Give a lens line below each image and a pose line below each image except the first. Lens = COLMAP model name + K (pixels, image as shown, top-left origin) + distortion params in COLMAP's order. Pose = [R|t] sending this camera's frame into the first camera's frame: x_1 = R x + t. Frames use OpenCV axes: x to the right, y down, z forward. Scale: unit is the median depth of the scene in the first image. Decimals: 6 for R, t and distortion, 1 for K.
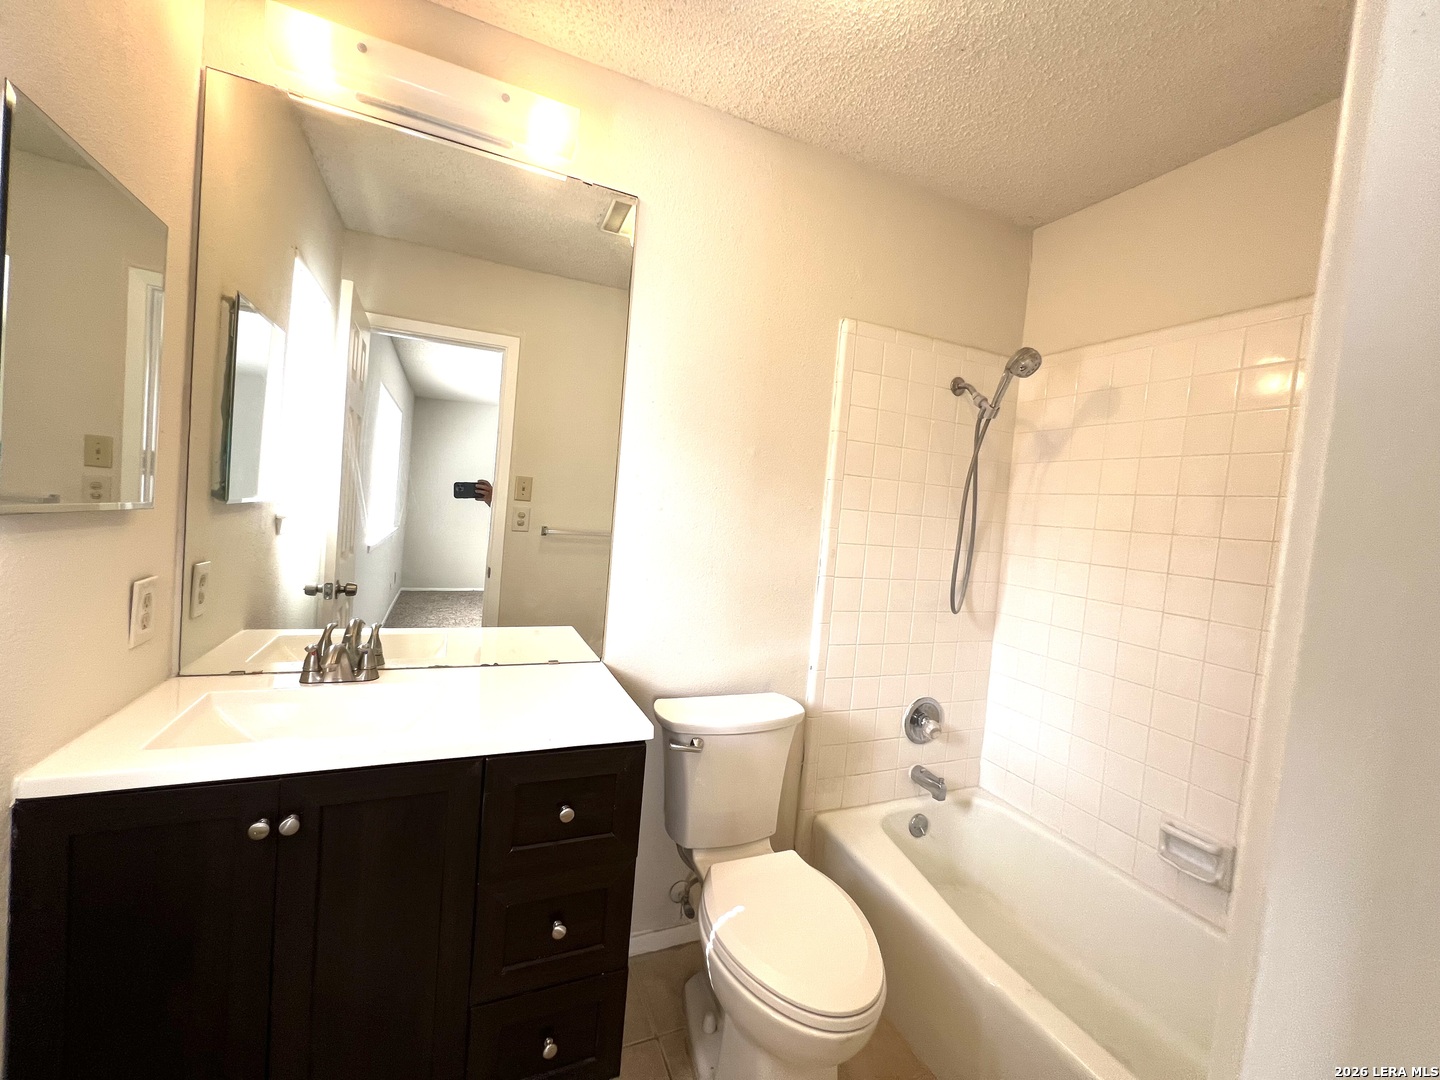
lens RADIAL K [[582.4, 0, 716.4], [0, 582.4, 535.9], [0, 0, 1]] dist [0.004436, 0.000478]
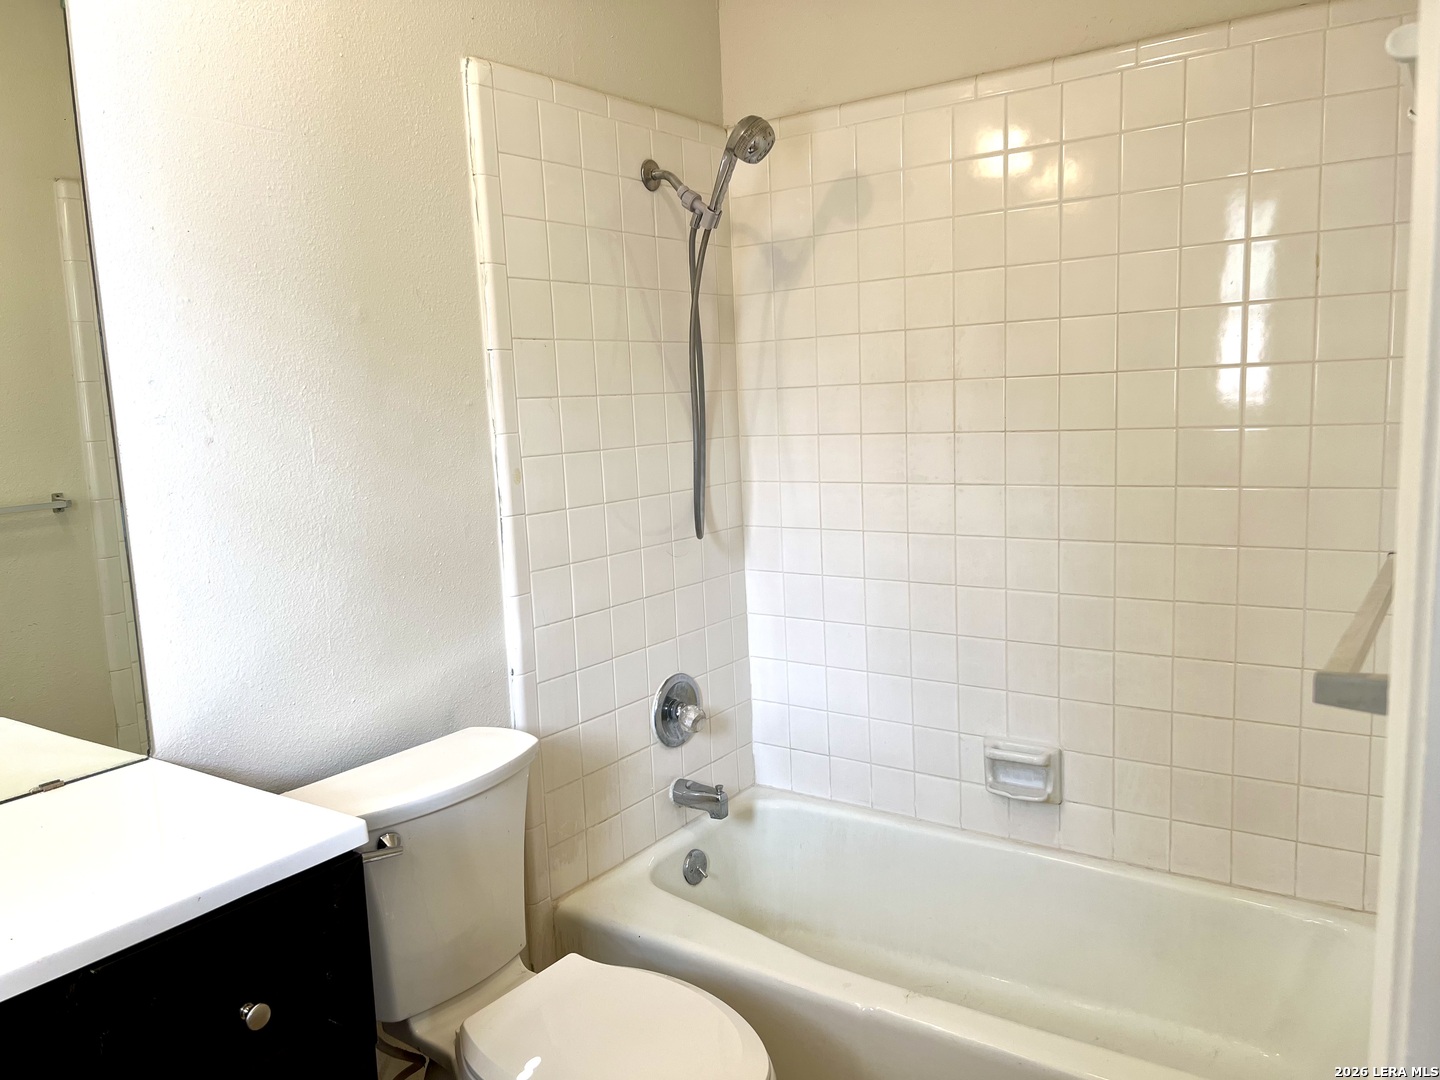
lens RADIAL K [[1098.8, 0, 714.6], [0, 1098.8, 545.9], [0, 0, 1]] dist [0.069842, -0.071138]
pose [[0.848827, -0.188587, 0.493891, -0.199068], [0.137541, 0.980817, 0.138130, -0.027122], [-0.510466, -0.049318, 0.858483, -0.063973]]
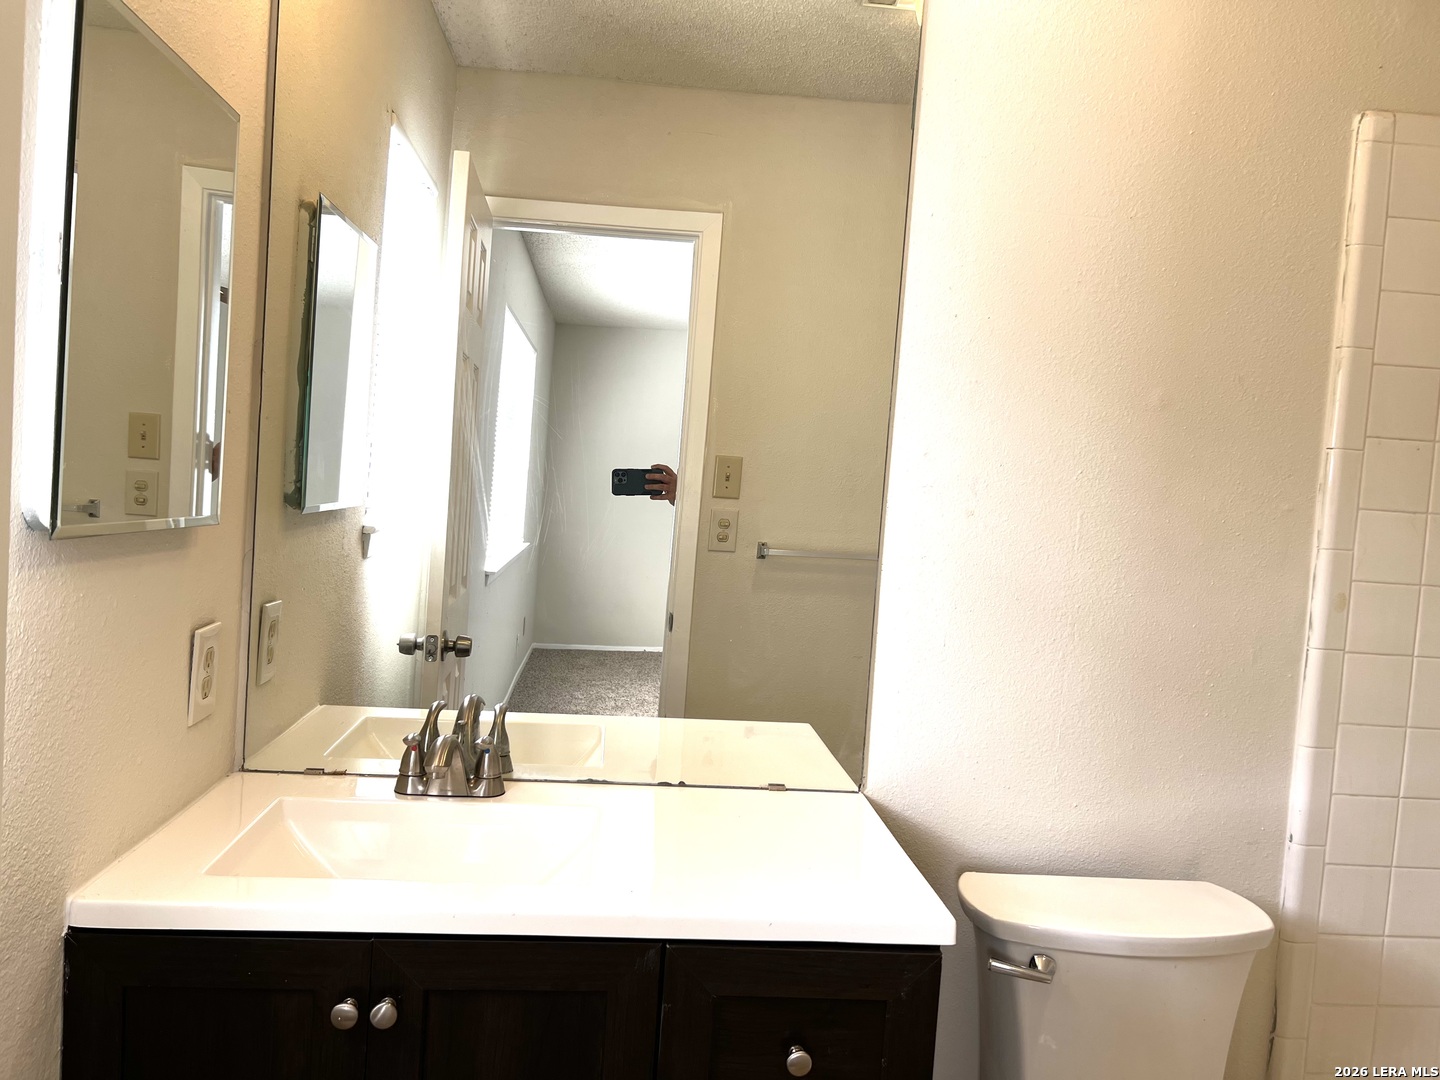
lens RADIAL K [[1098.8, 0, 728.1], [0, 1098.8, 536.1], [0, 0, 1]] dist [0.069842, -0.071138]
pose [[0.949400, -0.002250, -0.314061, 0.010535], [-0.003229, 0.999852, -0.016924, -0.007134], [0.314053, 0.017082, 0.949252, -0.030378]]
